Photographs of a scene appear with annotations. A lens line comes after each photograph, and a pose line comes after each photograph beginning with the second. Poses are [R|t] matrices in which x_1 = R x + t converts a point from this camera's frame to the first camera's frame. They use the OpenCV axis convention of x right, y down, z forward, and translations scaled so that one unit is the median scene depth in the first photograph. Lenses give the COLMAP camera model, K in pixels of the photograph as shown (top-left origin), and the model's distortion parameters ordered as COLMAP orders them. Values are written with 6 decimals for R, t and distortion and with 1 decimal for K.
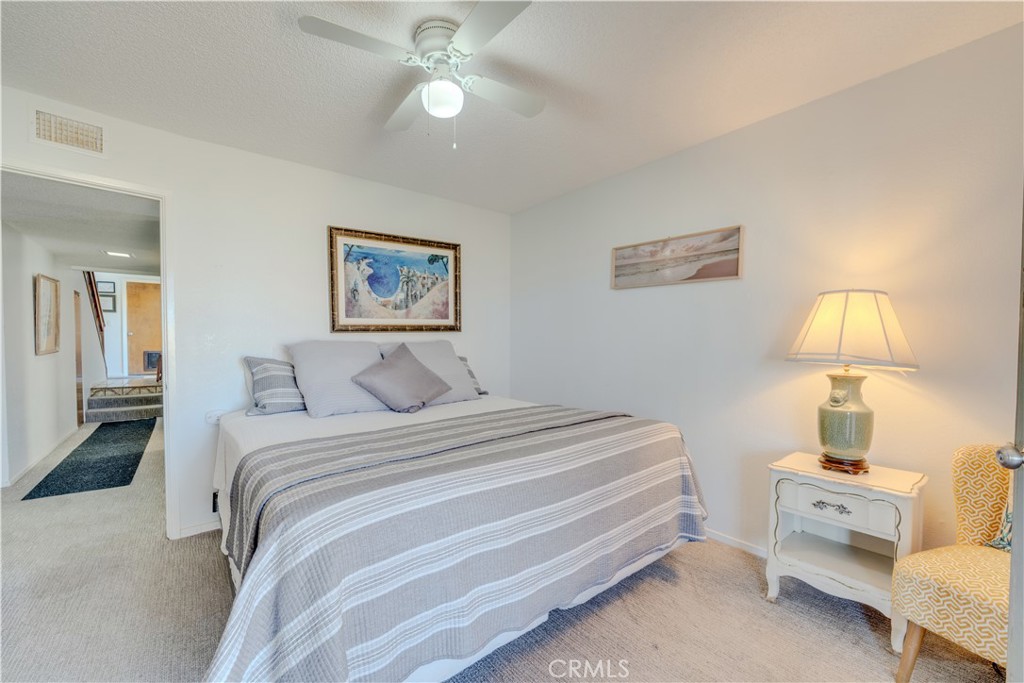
lens RADIAL K [[421.1, 0, 513.3], [0, 421.1, 343.1], [0, 0, 1]] dist [0.000228, 0.000005]
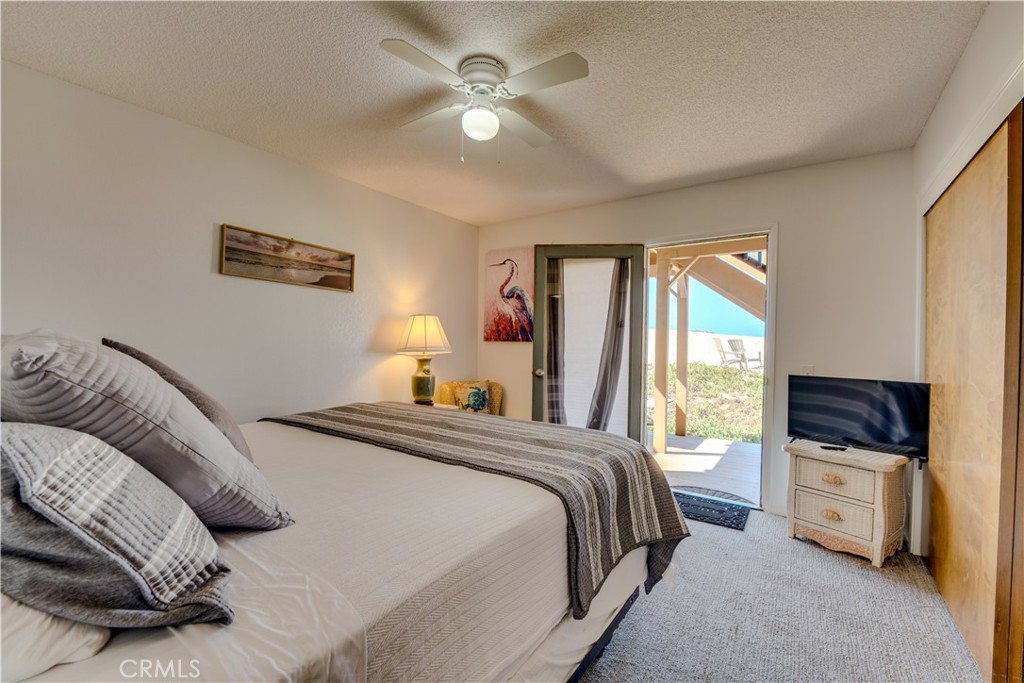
lens RADIAL K [[421.1, 0, 513.5], [0, 421.1, 343.2], [0, 0, 1]] dist [0.000228, 0.000005]
pose [[-0.288662, -0.008828, 0.957390, -0.806445], [-0.008883, 0.999939, 0.006542, -0.003936], [-0.957390, -0.006616, -0.288723, 0.784689]]
